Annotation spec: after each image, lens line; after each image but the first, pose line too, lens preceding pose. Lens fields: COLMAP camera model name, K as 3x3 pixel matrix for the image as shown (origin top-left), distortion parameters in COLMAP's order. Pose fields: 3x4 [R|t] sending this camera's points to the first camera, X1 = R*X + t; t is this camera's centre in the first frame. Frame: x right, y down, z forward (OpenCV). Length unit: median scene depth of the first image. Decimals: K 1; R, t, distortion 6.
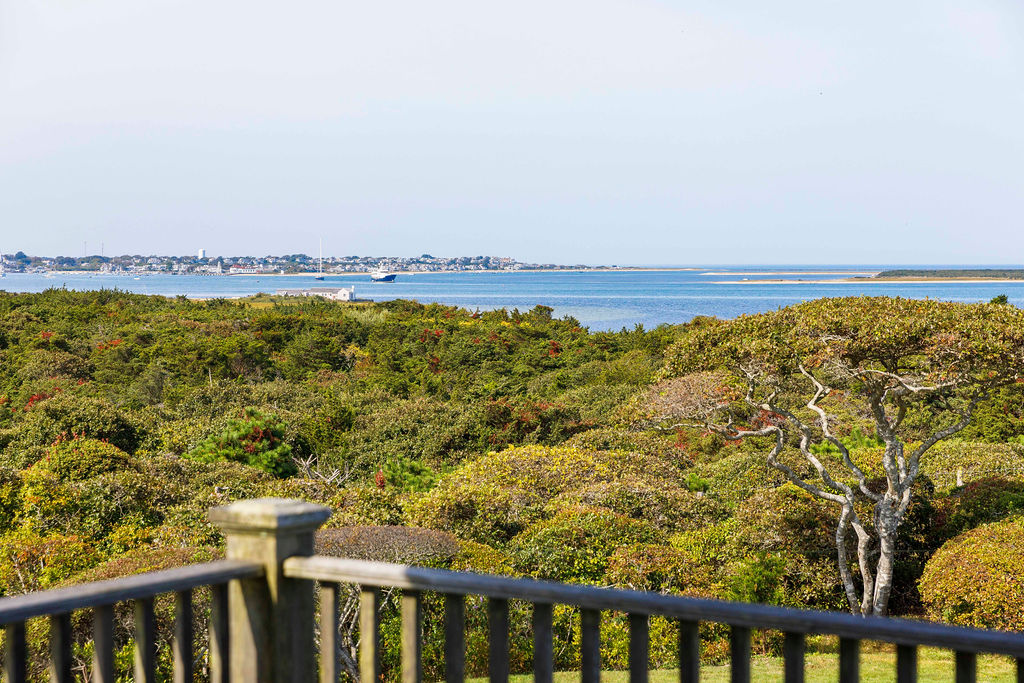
lens RADIAL K [[2040.2, 0, 511.4], [0, 2040.2, 343.4], [0, 0, 1]] dist [-0.092652, 0.000000]
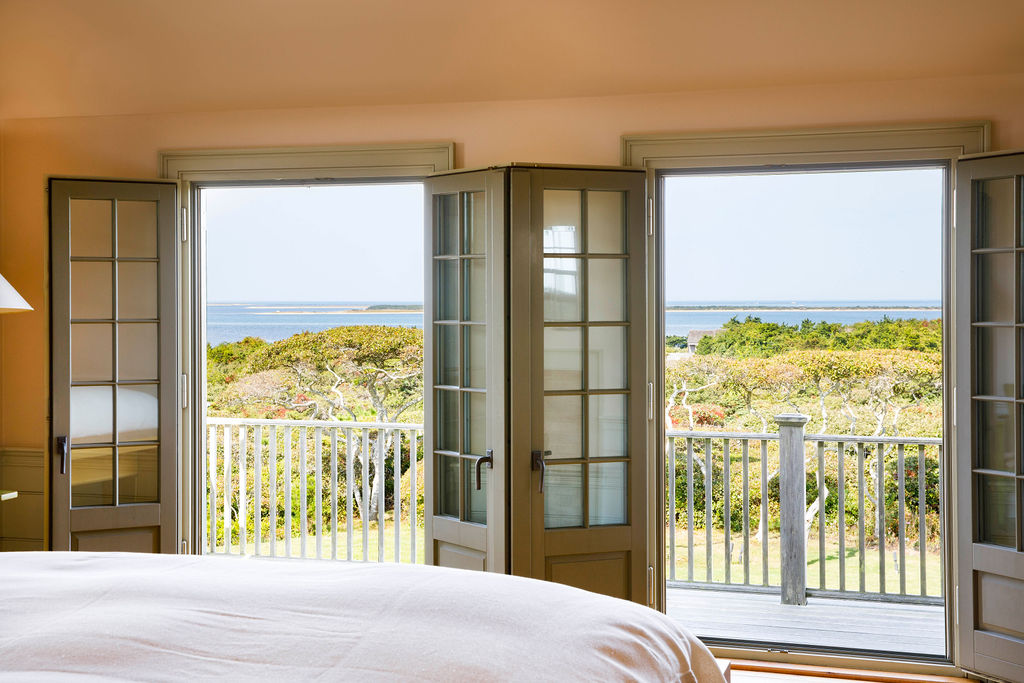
lens RADIAL K [[1477.0, 0, 511.9], [0, 1477.0, 342.2], [0, 0, 1]] dist [-0.024167, 0.000000]
pose [[0.961695, -0.005628, 0.274063, -0.050845], [0.008117, 0.999935, -0.007950, 0.002326], [-0.274000, 0.009870, 0.961679, -0.244982]]
